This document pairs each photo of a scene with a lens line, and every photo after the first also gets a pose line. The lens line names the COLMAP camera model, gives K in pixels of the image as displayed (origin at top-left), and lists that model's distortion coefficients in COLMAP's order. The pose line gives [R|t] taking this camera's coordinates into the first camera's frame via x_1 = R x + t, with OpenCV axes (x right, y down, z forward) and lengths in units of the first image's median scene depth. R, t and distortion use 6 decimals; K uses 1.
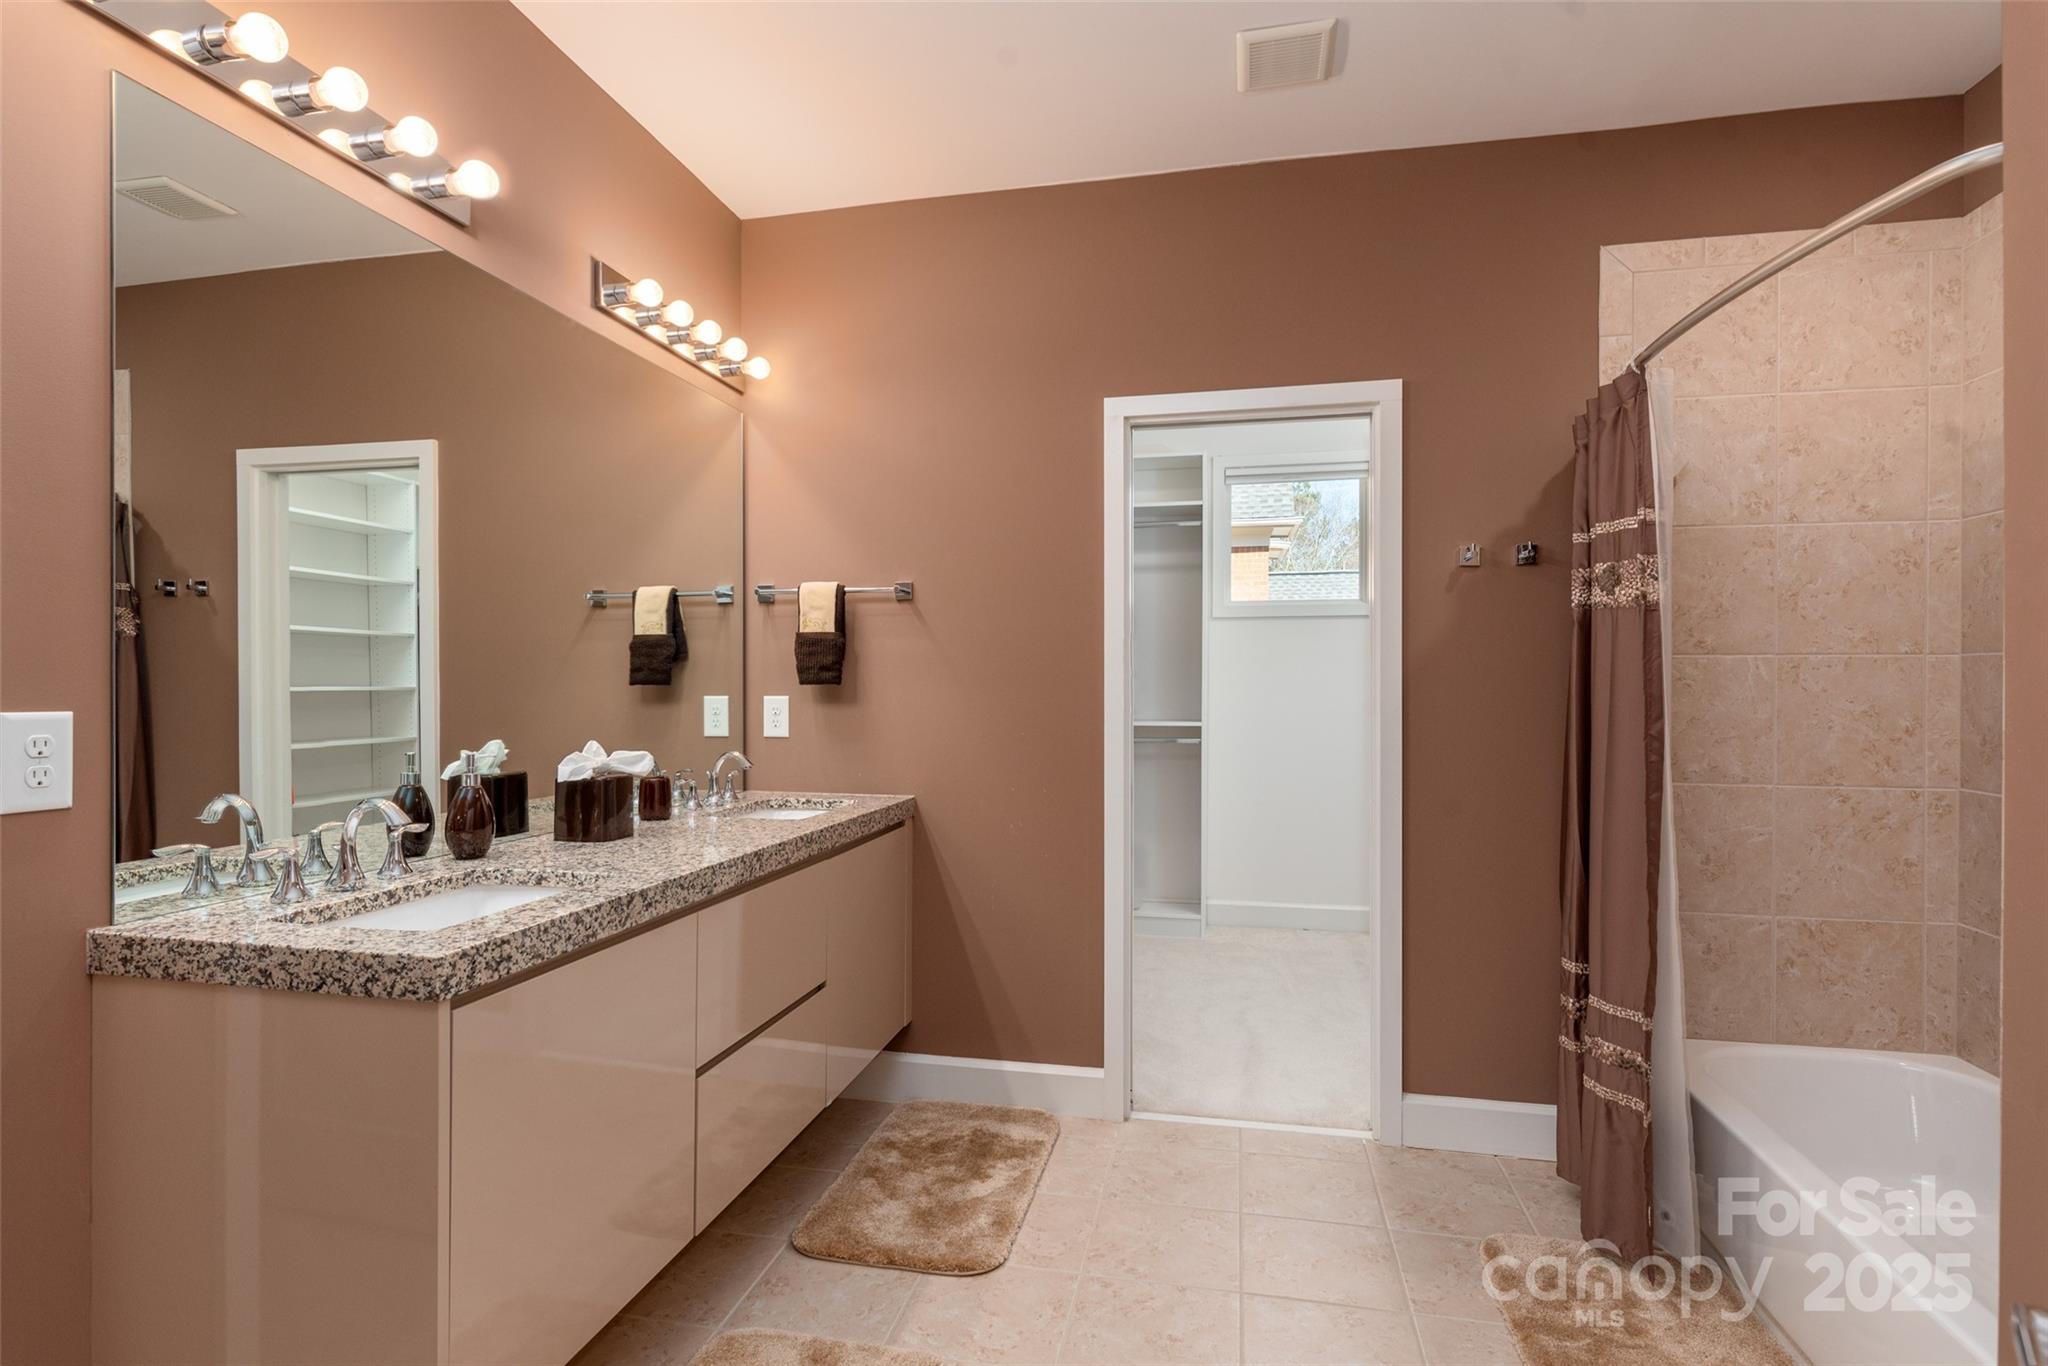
lens RADIAL K [[1052.2, 0, 1023.3], [0, 1052.2, 689.2], [0, 0, 1]] dist [-0.000219, 0.000026]
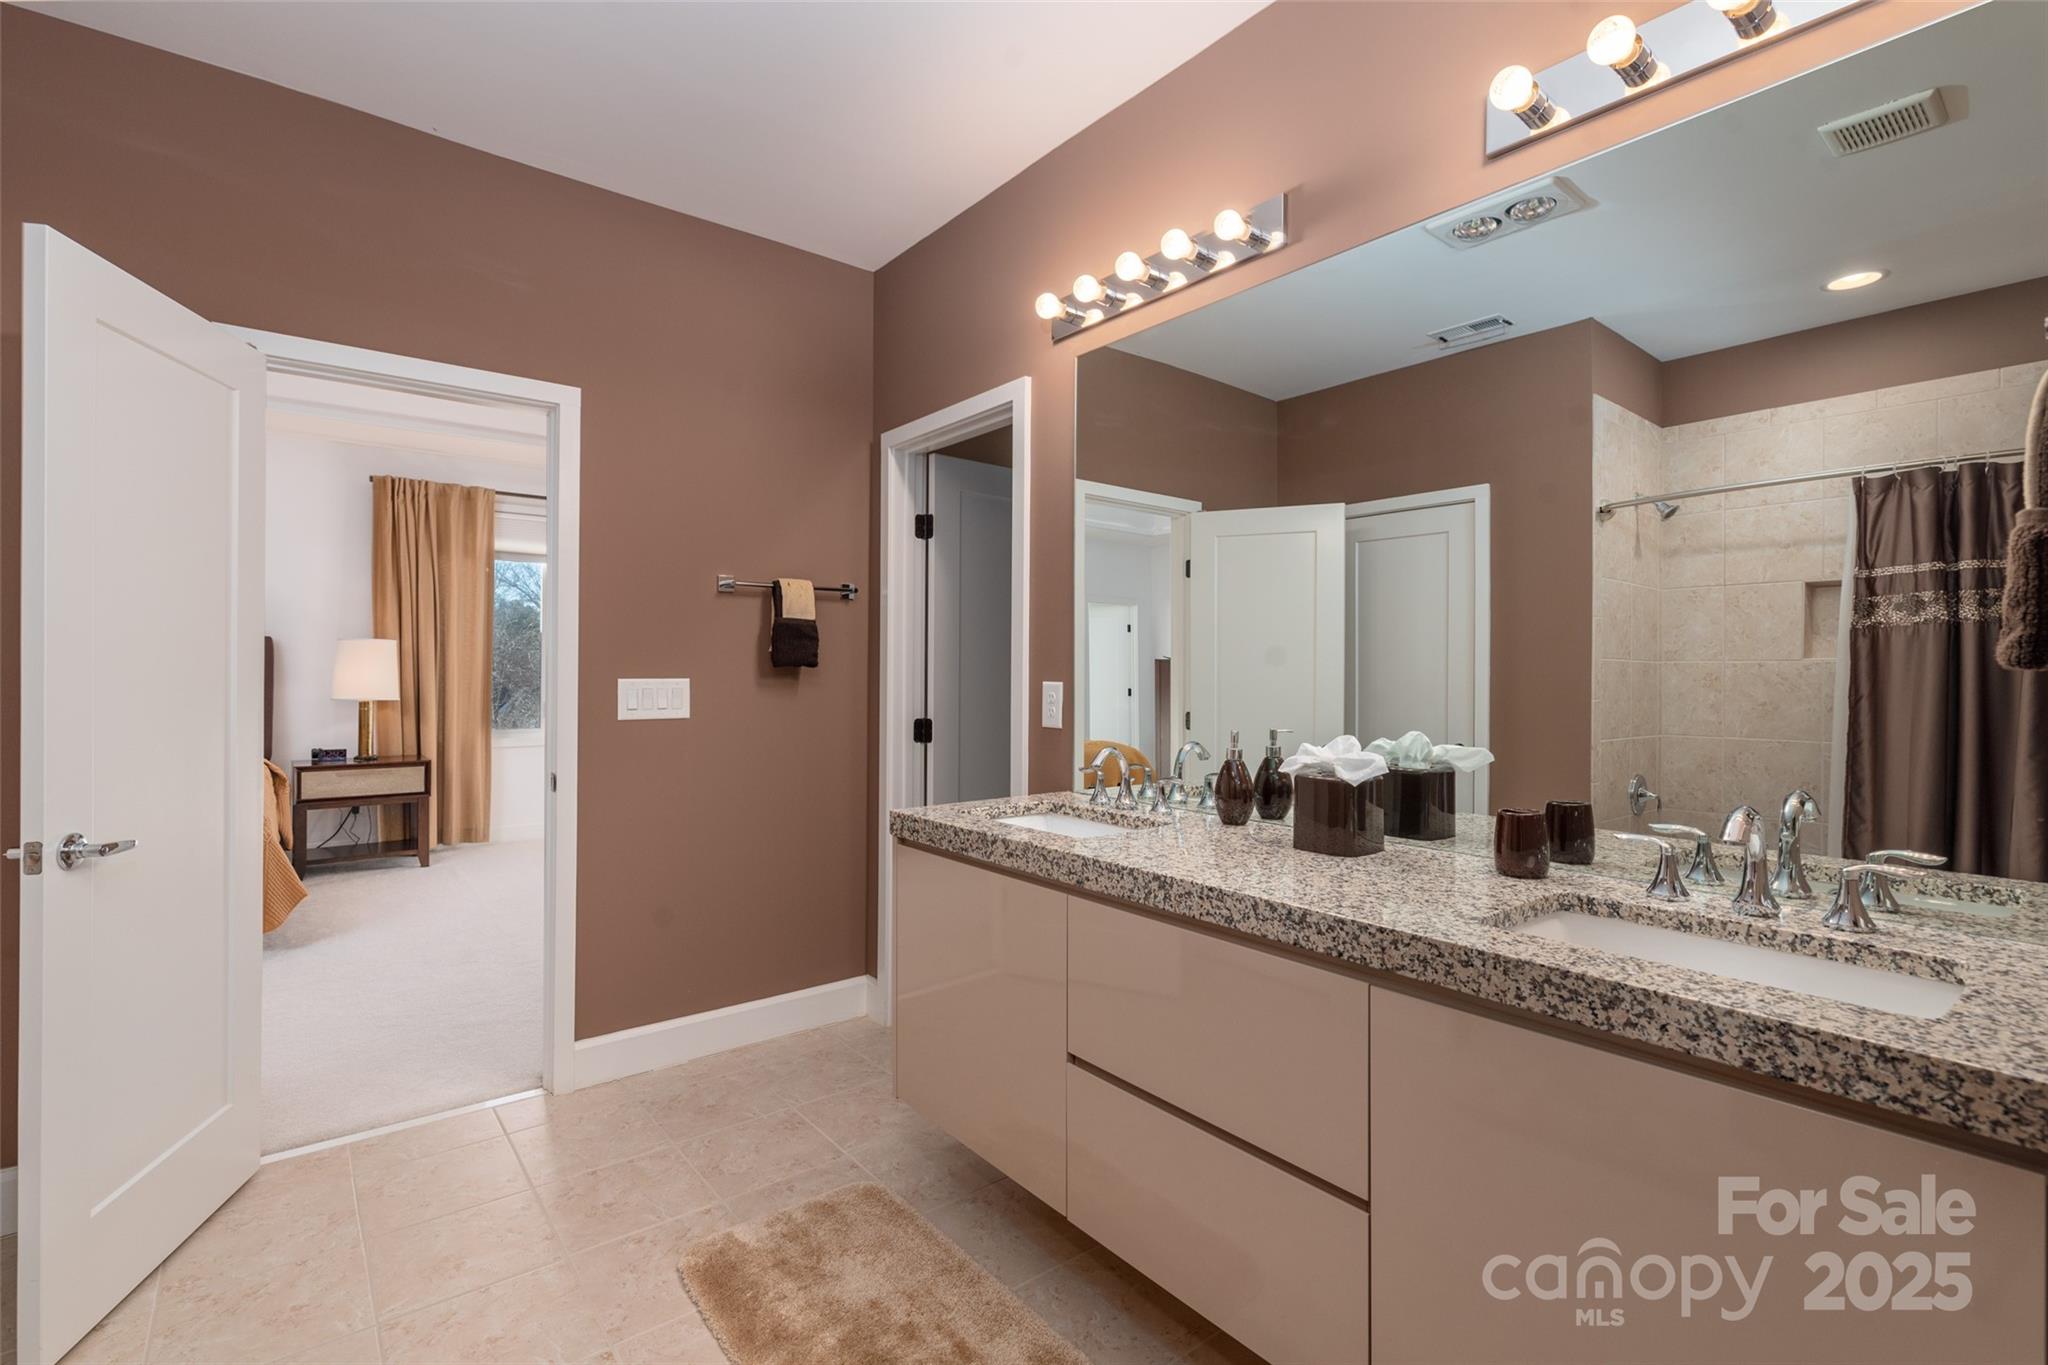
lens RADIAL K [[917.9, 0, 1026.8], [0, 917.9, 672.3], [0, 0, 1]] dist [0.021196, 0.000414]
pose [[-0.631424, 0.001120, -0.775437, 0.442271], [-0.004588, 0.999976, 0.005180, -0.004304], [0.775424, 0.006829, -0.631404, 1.712223]]
